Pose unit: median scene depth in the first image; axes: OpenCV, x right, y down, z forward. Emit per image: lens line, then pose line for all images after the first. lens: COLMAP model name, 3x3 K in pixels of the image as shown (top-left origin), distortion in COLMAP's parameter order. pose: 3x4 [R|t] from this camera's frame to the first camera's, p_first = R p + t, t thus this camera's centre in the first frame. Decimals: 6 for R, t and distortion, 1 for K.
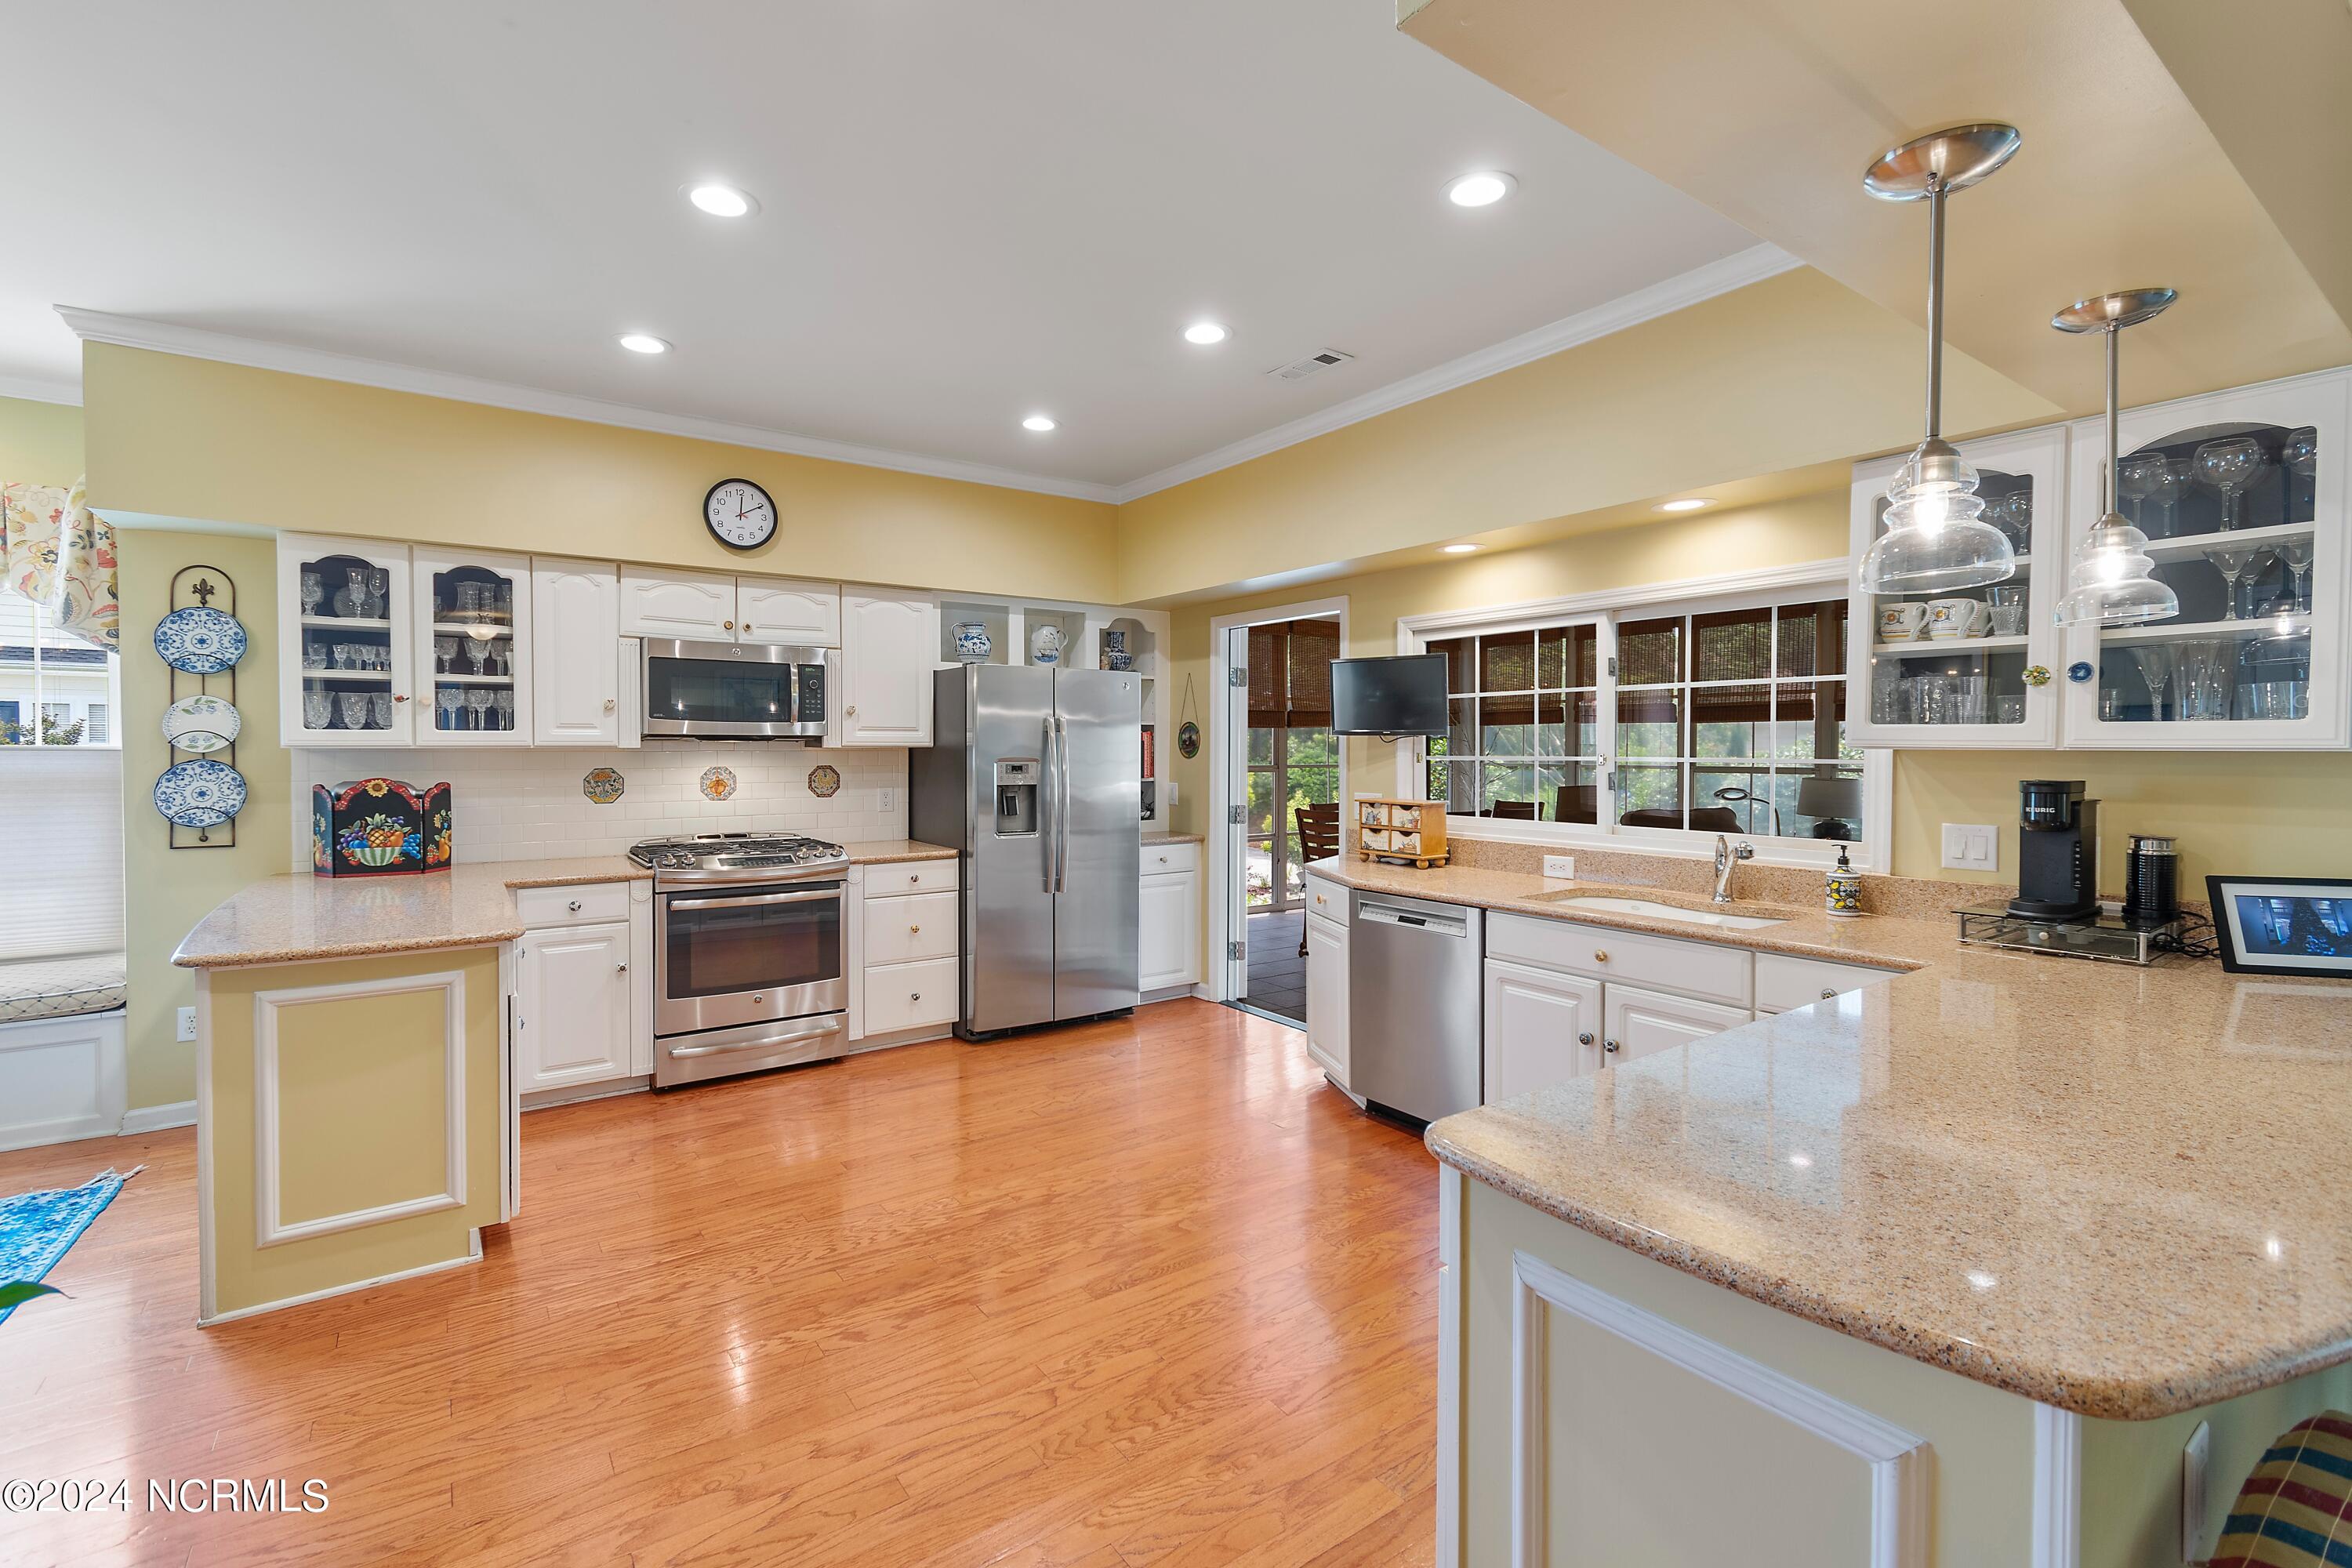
lens RADIAL K [[1041.5, 0, 1172.1], [0, 1041.5, 767.2], [0, 0, 1]] dist [0.001750, -0.000567]
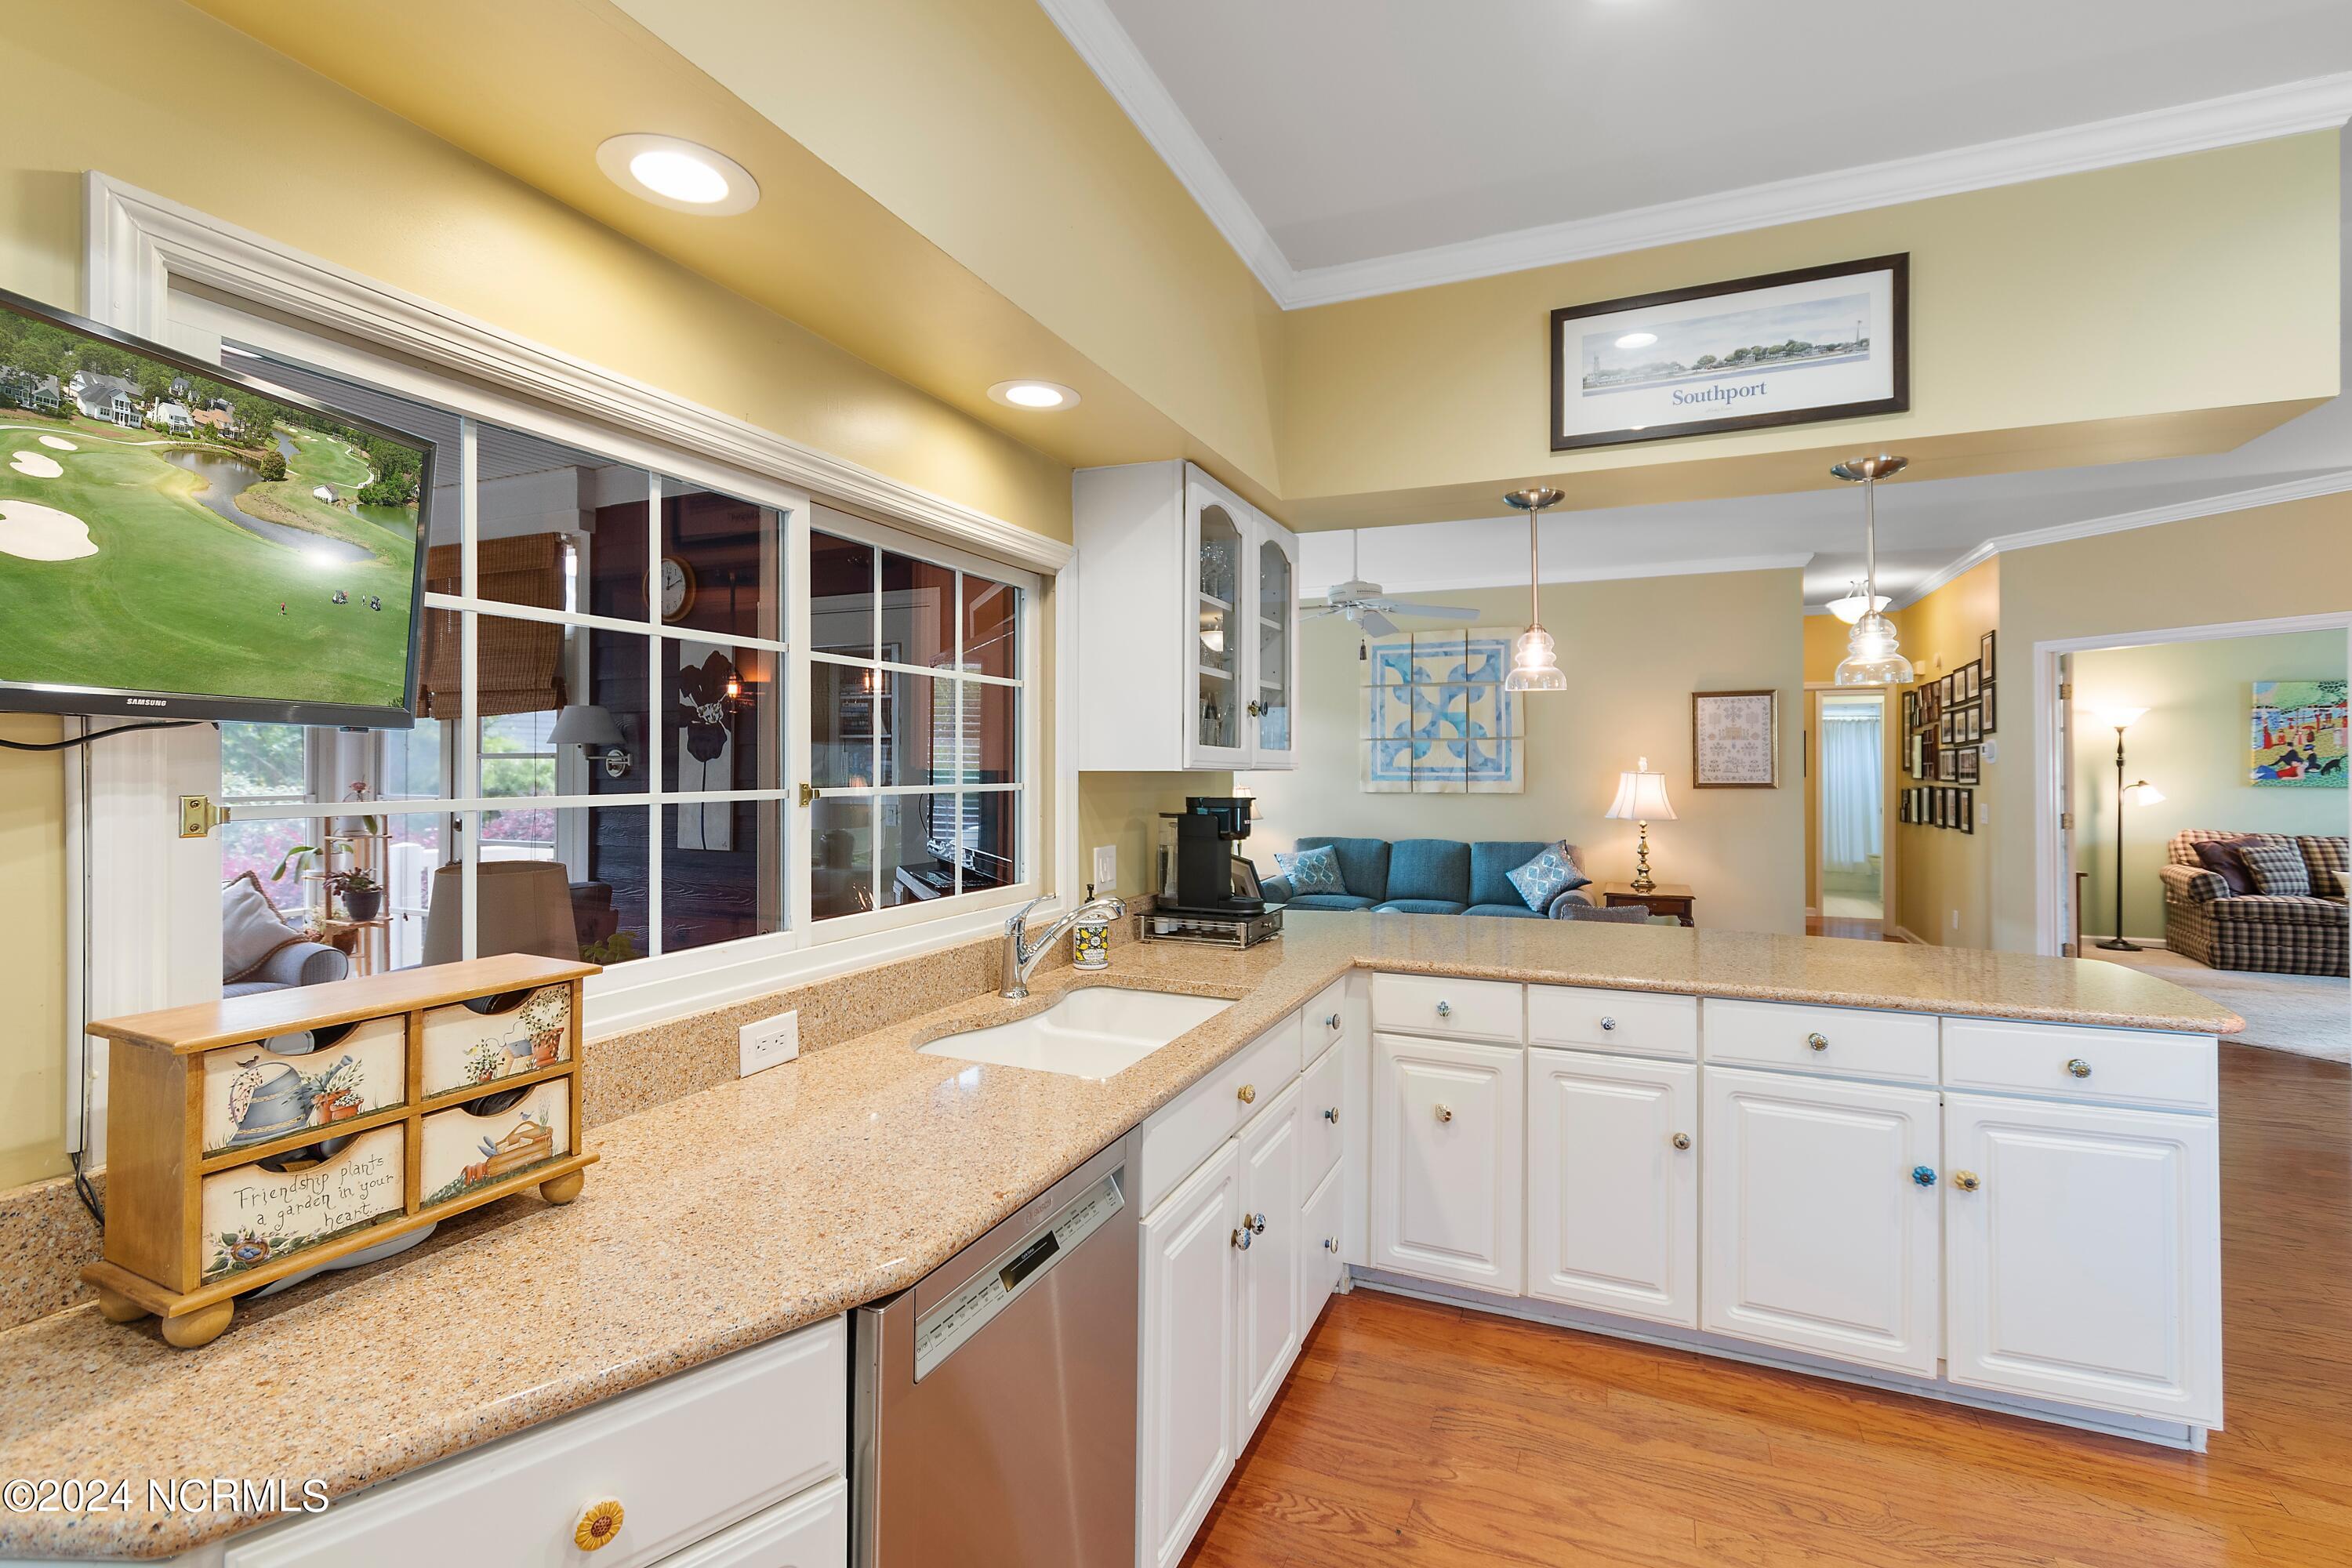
lens RADIAL K [[1051.3, 0, 1173.2], [0, 1051.3, 752.3], [0, 0, 1]] dist [-0.000329, -0.000941]
pose [[-0.515660, 0.011329, 0.856718, -0.091712], [0.015734, 0.999869, -0.003752, -0.020670], [-0.856649, 0.011544, -0.515771, 1.011953]]
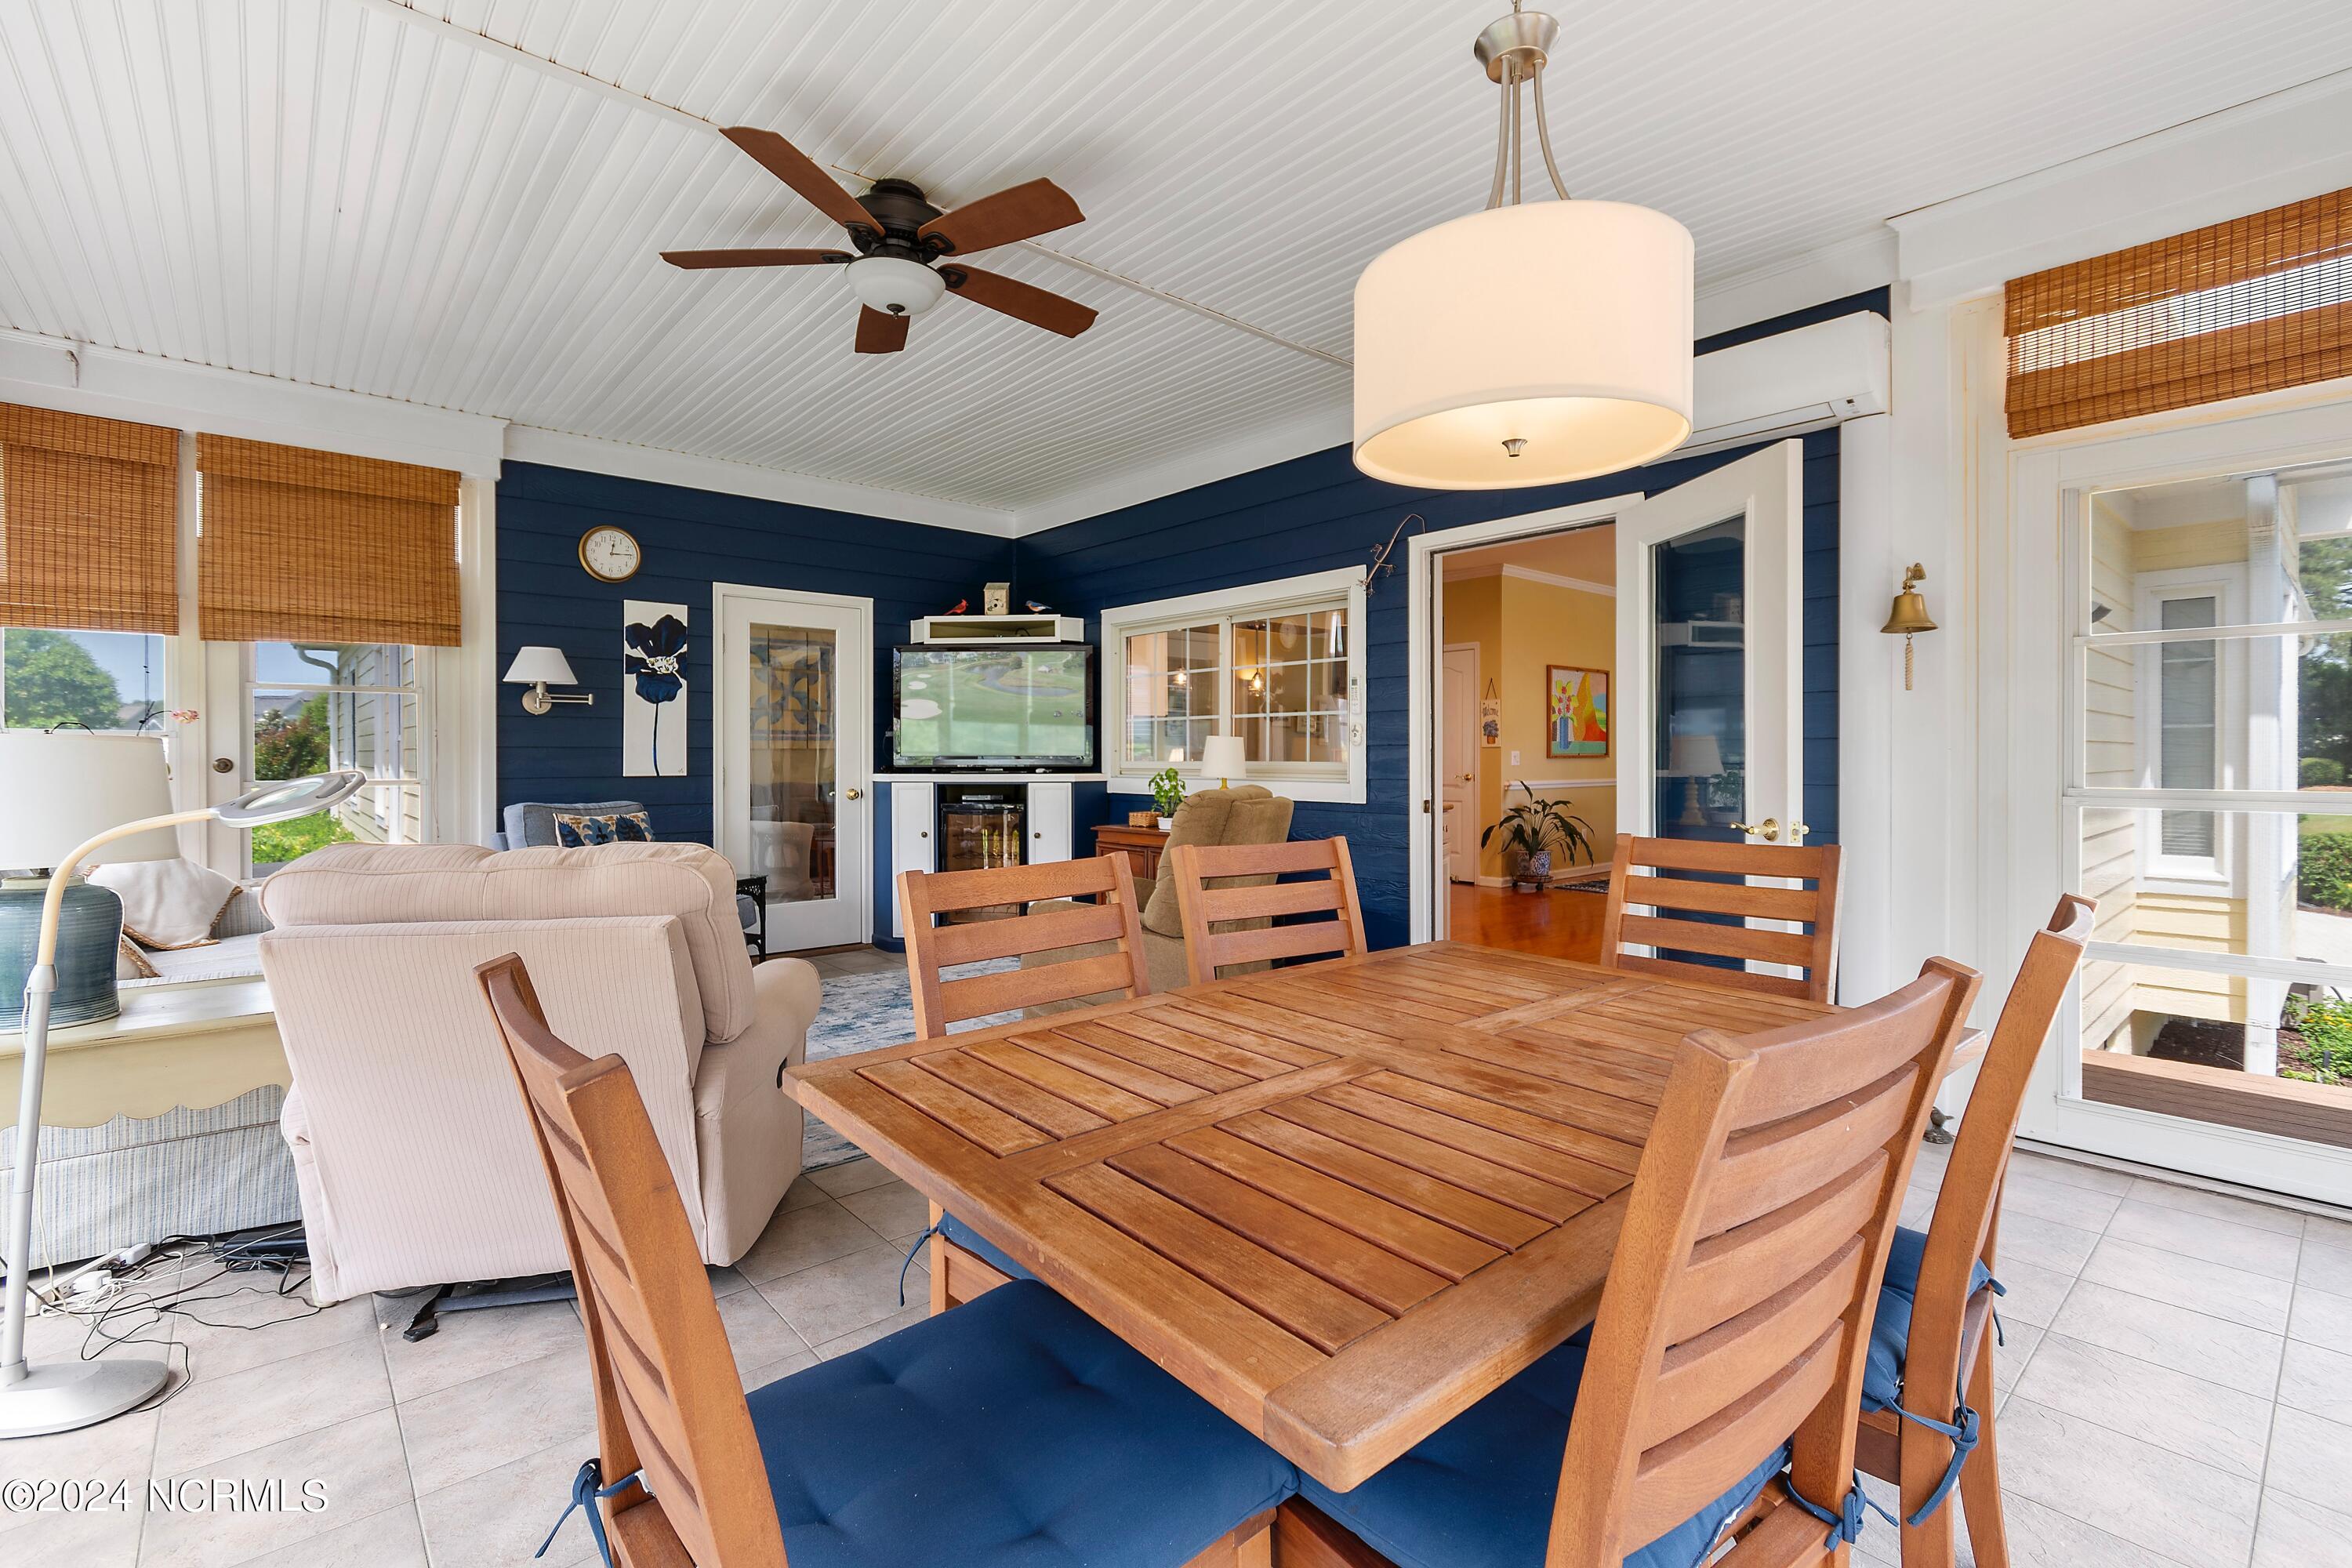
lens RADIAL K [[1041.5, 0, 1172.1], [0, 1041.5, 767.2], [0, 0, 1]] dist [0.001750, -0.000567]
pose [[-0.995778, 0.001352, -0.091786, 0.564406], [-0.001447, 0.999536, 0.030425, 0.016955], [0.091785, 0.030429, -0.995314, 2.258863]]
